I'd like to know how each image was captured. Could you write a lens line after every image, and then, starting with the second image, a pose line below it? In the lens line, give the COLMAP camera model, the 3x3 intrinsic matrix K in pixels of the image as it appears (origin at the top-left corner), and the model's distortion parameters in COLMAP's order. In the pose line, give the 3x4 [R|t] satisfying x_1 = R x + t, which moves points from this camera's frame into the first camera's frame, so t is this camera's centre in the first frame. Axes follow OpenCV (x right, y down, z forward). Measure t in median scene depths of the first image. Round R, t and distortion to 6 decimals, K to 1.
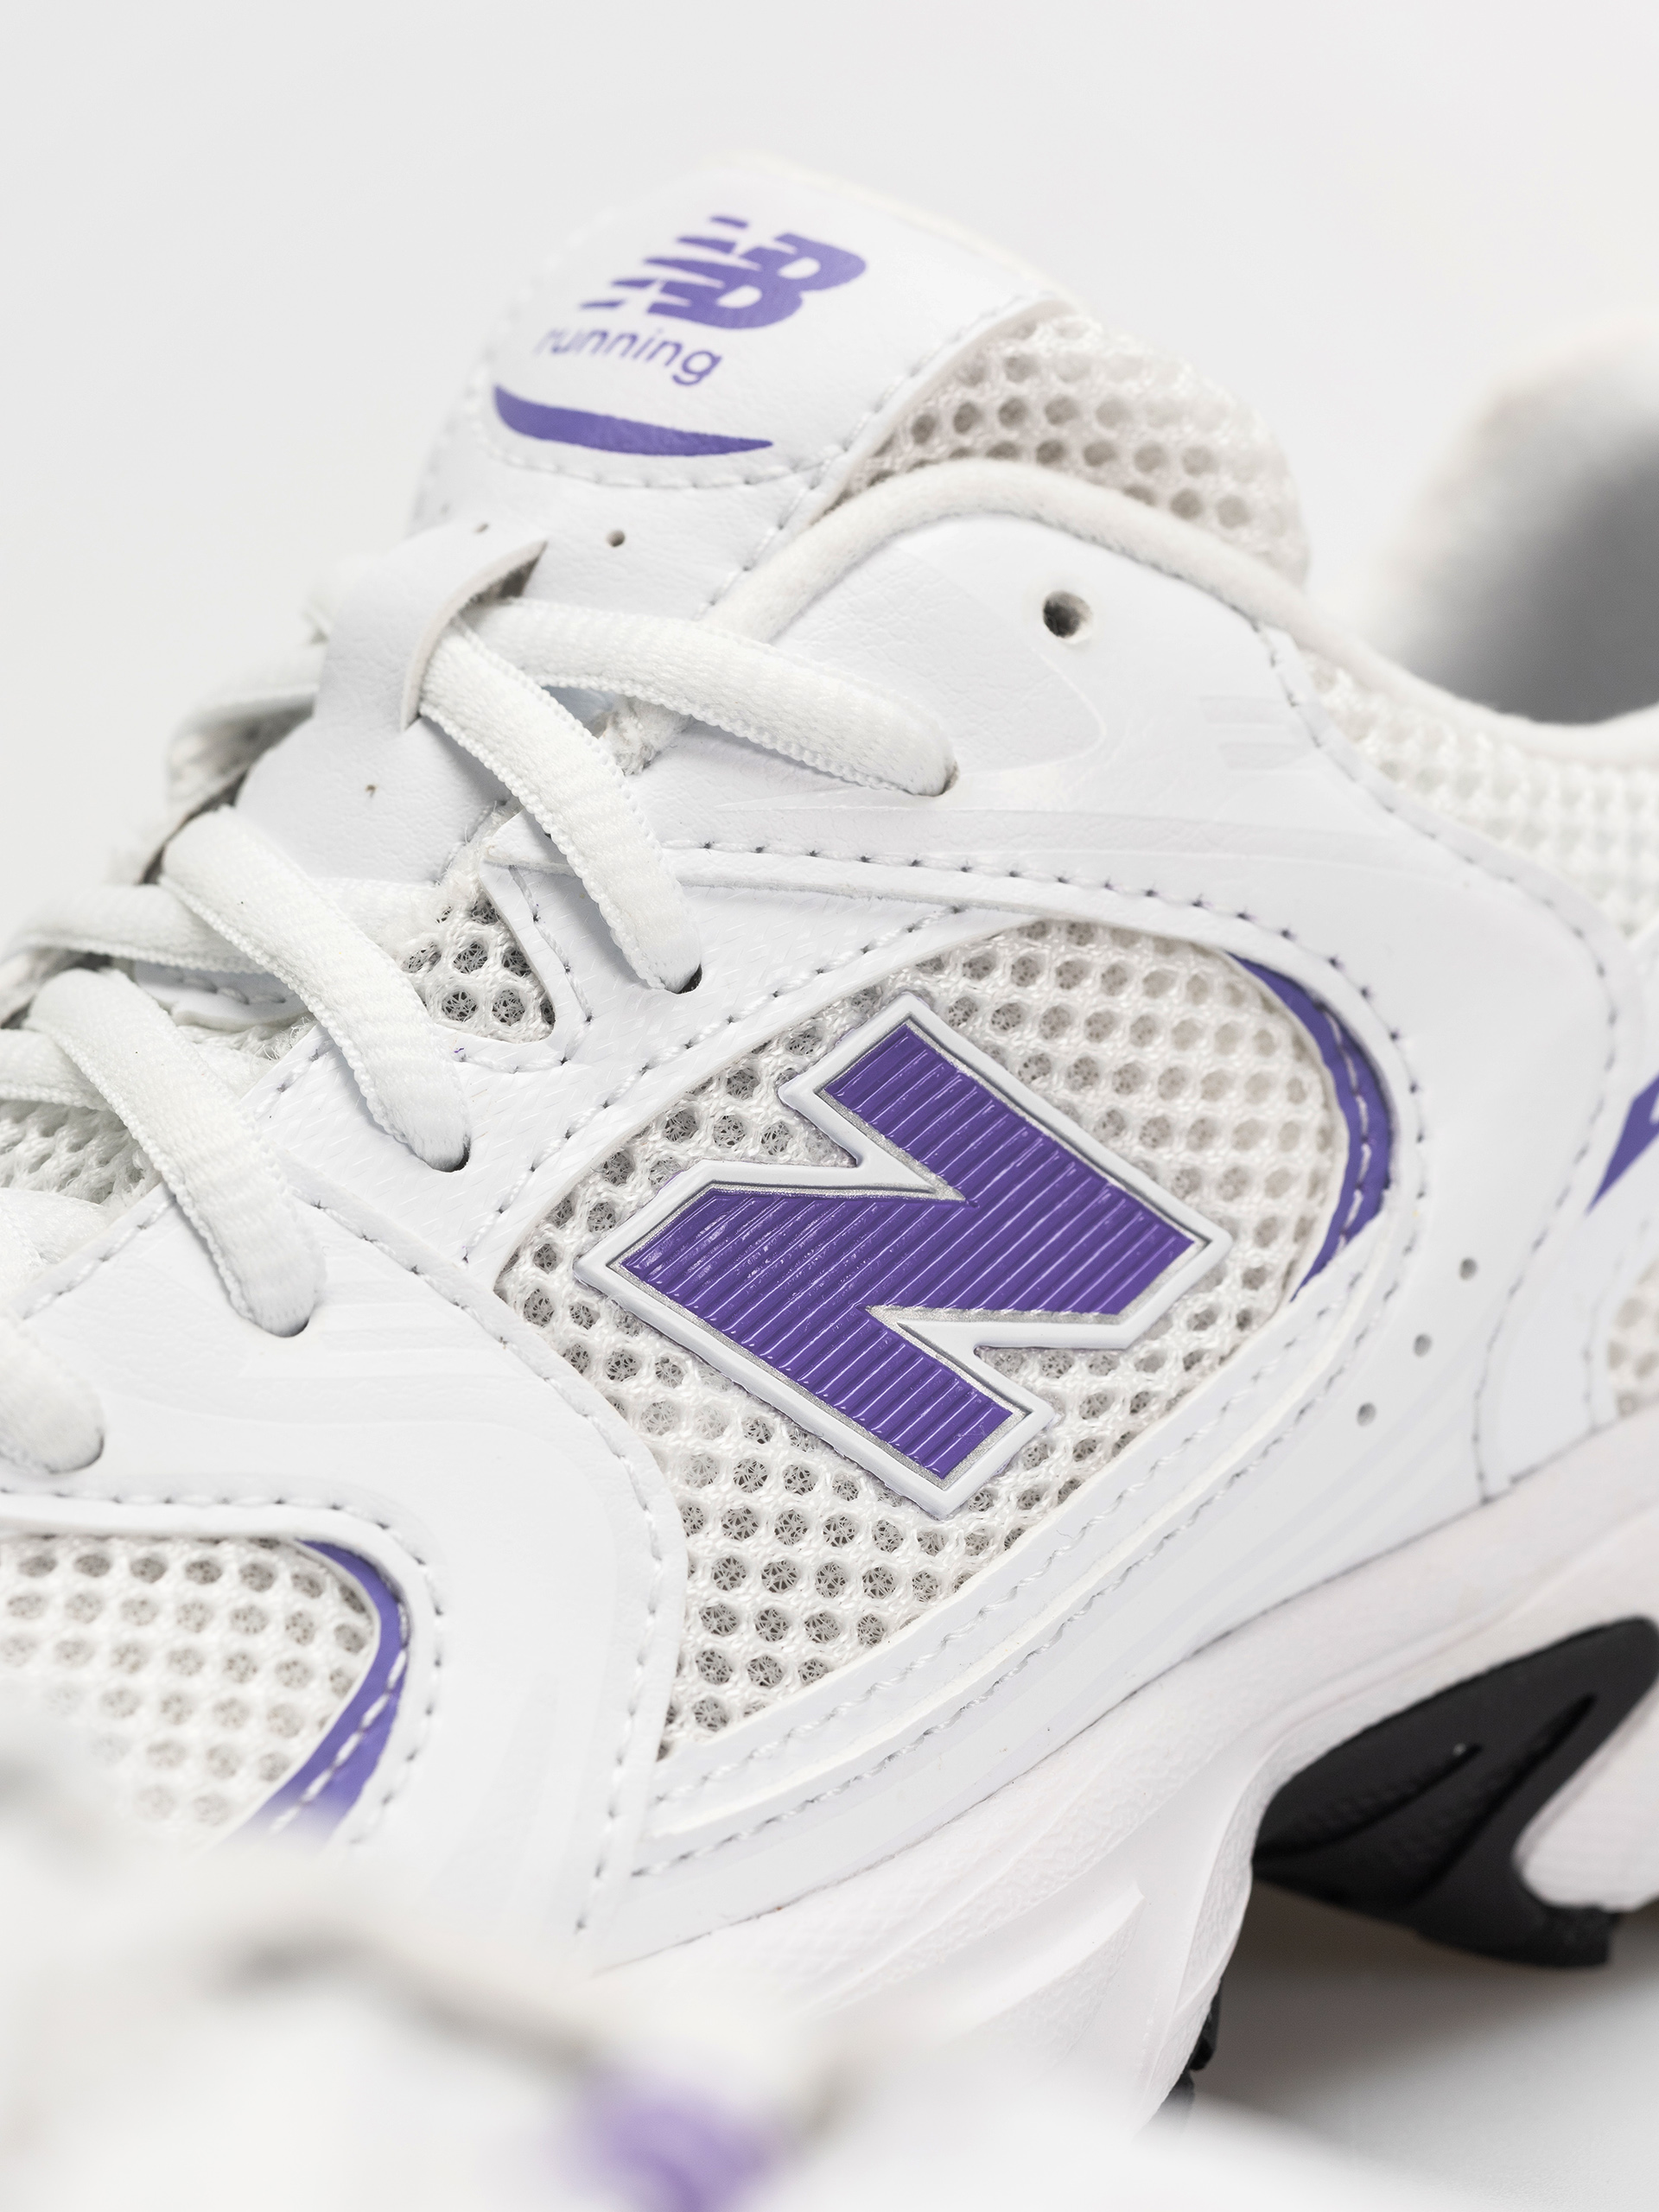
lens RADIAL K [[6447.2, 0, 829.5], [0, 6447.2, 1106.0], [0, 0, 1]] dist [0.084152, -0.474191]
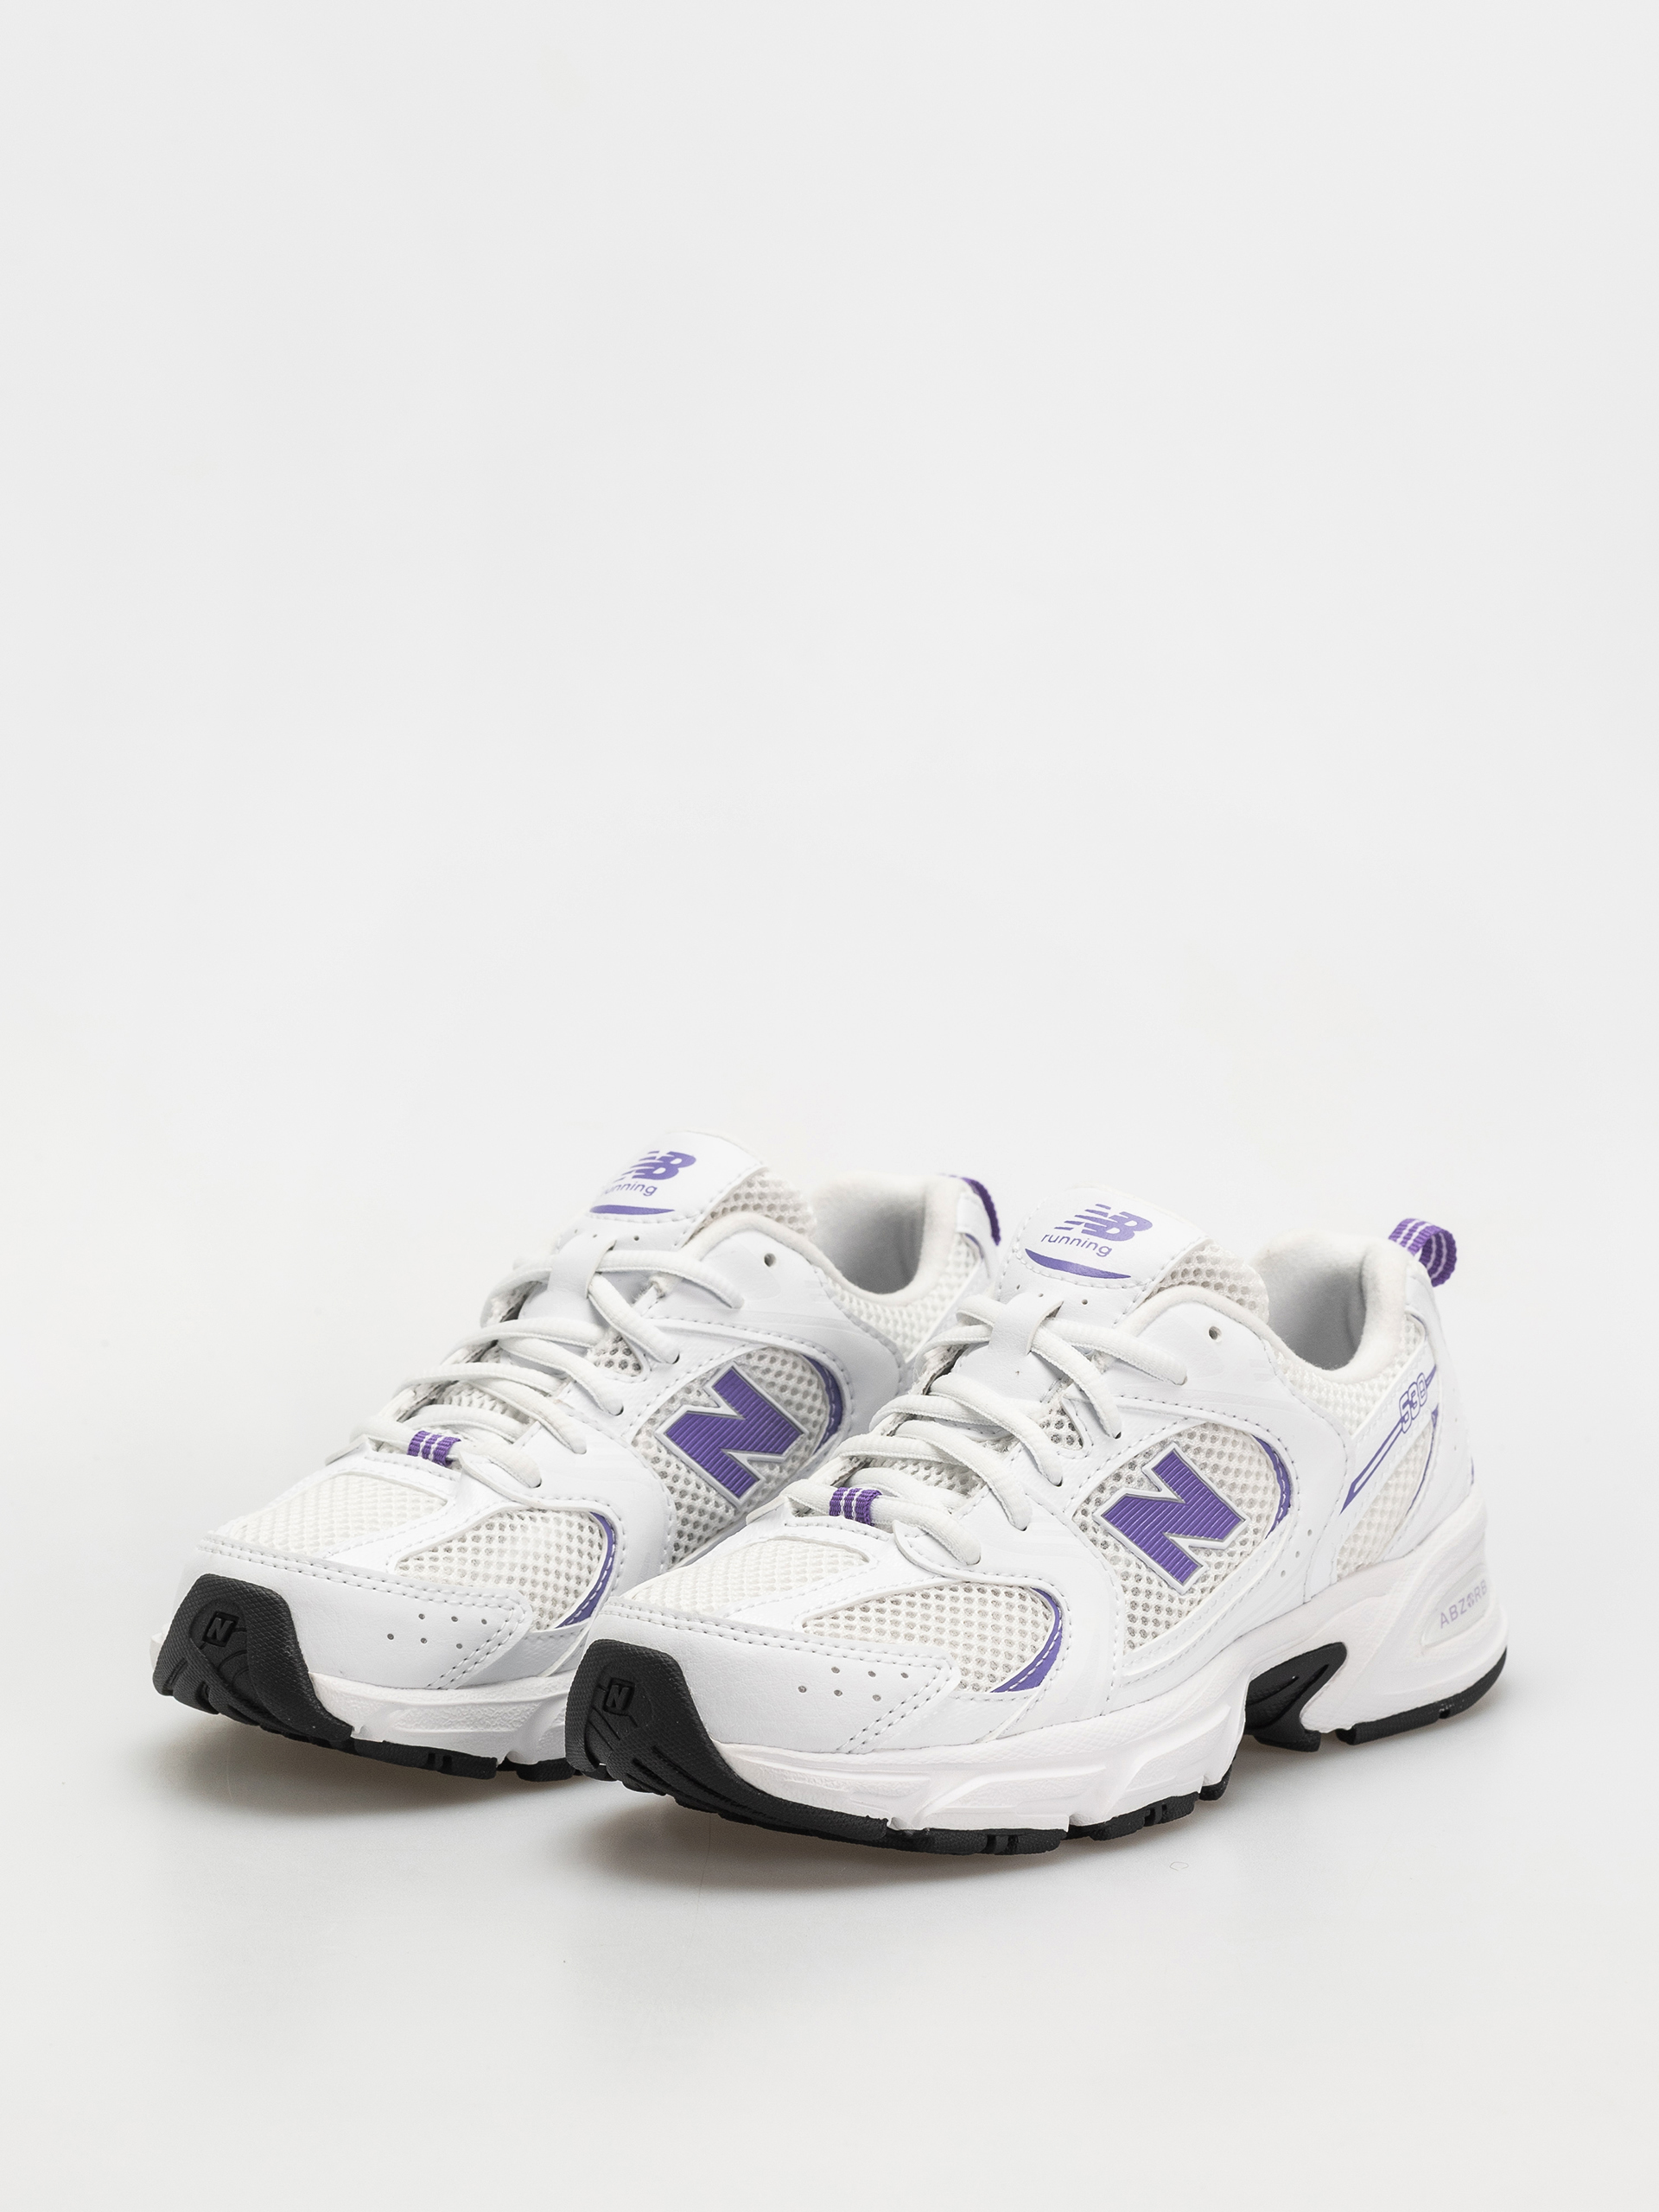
lens RADIAL K [[6447.2, 0, 829.5], [0, 6447.2, 1106.0], [0, 0, 1]] dist [0.084152, -0.474191]
pose [[0.967096, 0.069241, 0.244808, -1.022475], [-0.052994, 0.995970, -0.072351, 0.062691], [-0.248831, 0.056997, 0.966868, -2.296714]]
